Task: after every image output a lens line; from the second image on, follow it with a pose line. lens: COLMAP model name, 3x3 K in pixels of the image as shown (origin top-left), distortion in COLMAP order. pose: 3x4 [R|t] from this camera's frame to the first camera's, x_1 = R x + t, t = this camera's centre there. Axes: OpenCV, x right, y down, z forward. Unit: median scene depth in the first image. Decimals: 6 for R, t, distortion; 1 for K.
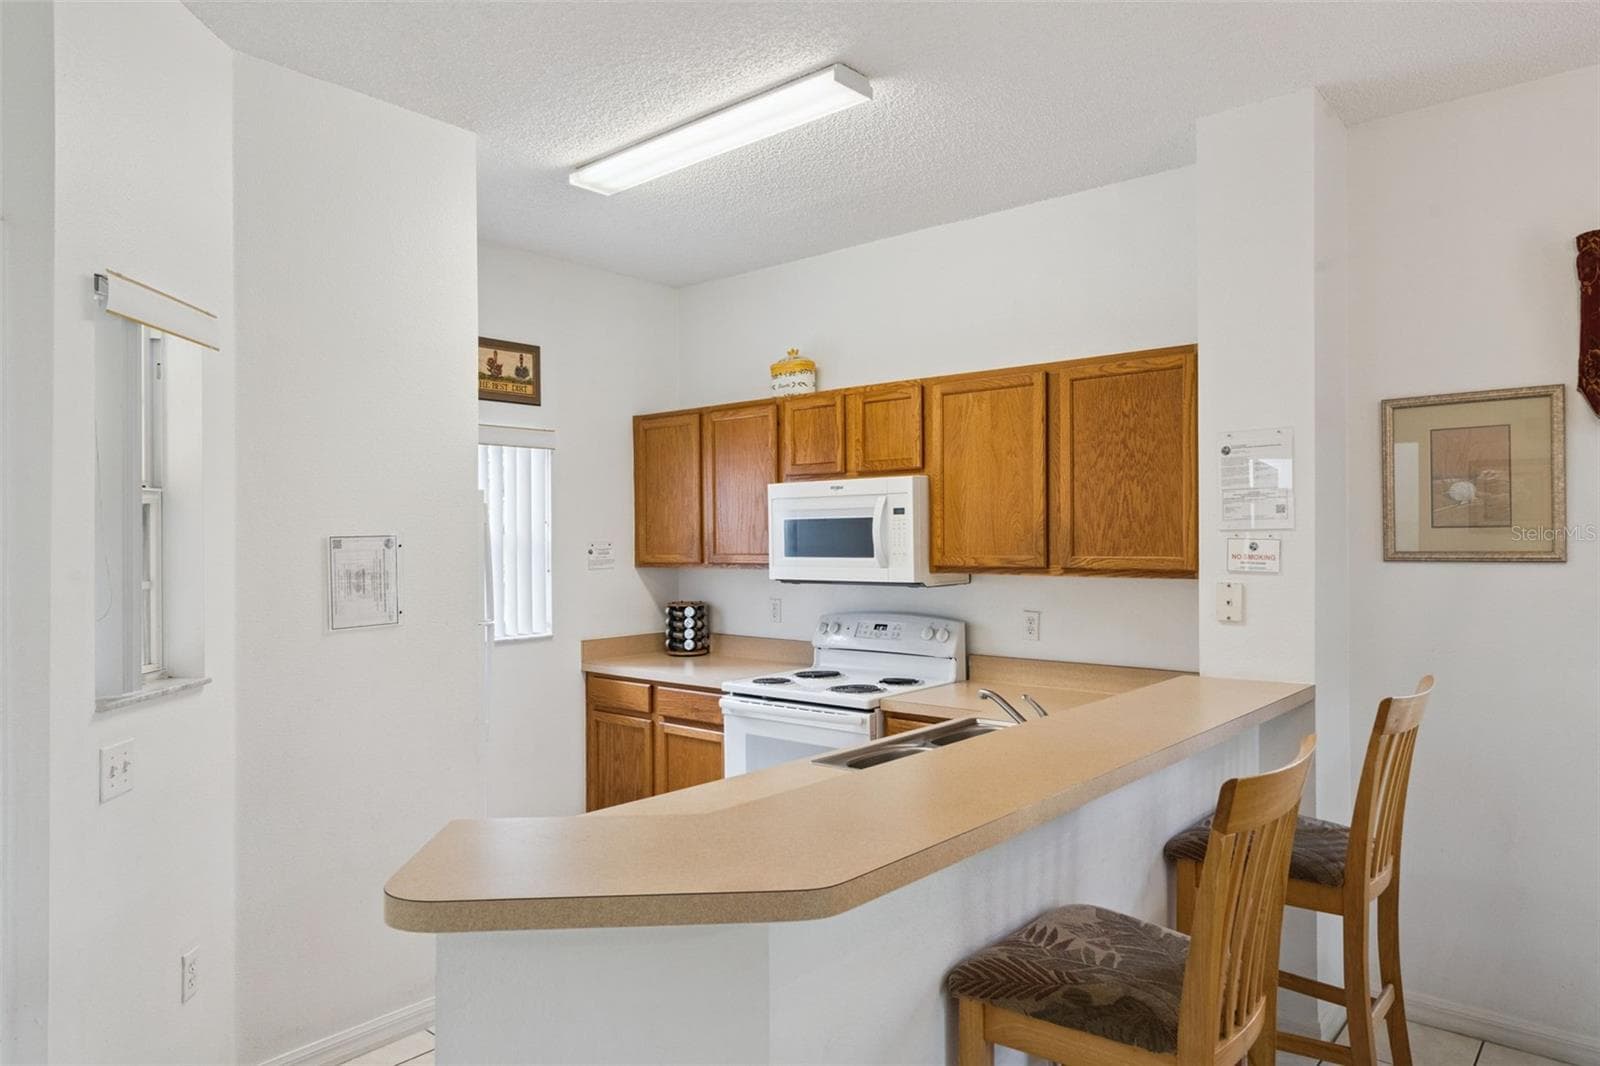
lens RADIAL K [[1009.4, 0, 797.2], [0, 1009.4, 538.8], [0, 0, 1]] dist [0.006675, 0.002298]
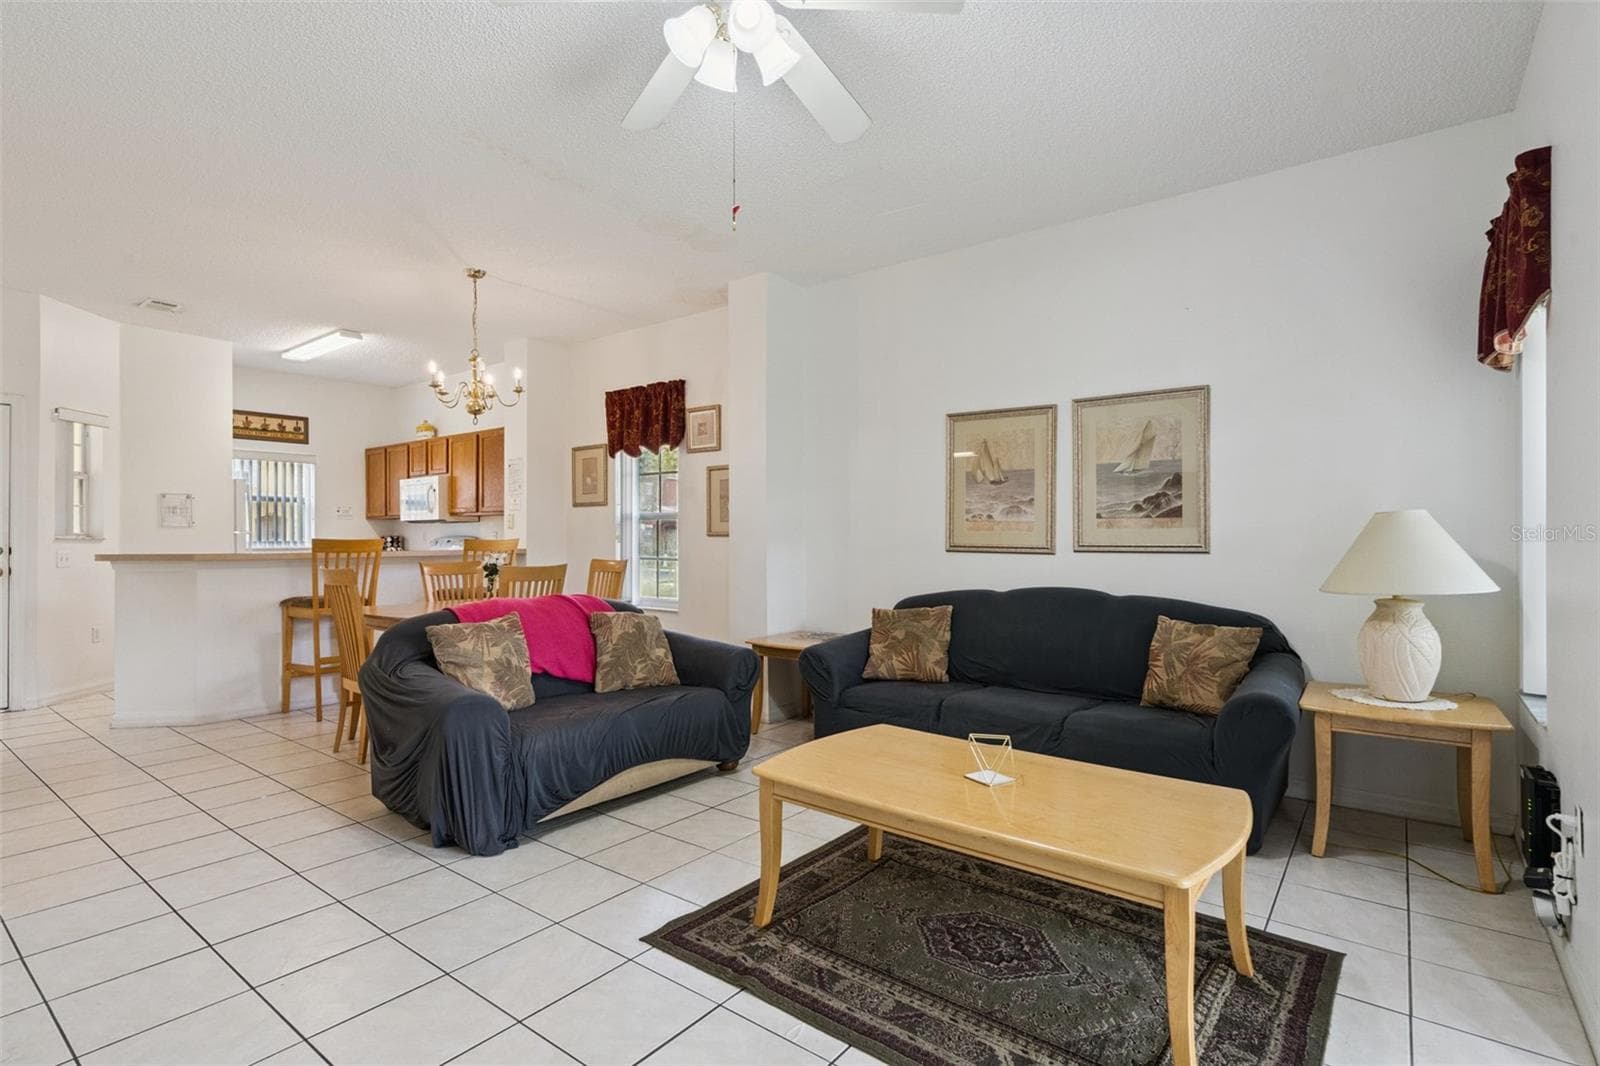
lens RADIAL K [[762.0, 0, 793.7], [0, 762.0, 538.6], [0, 0, 1]] dist [-0.001653, 0.001892]
pose [[0.998189, 0.003828, 0.060040, 0.906975], [-0.003922, 0.999991, 0.001451, 0.088507], [-0.060034, -0.001684, 0.998195, -0.941986]]
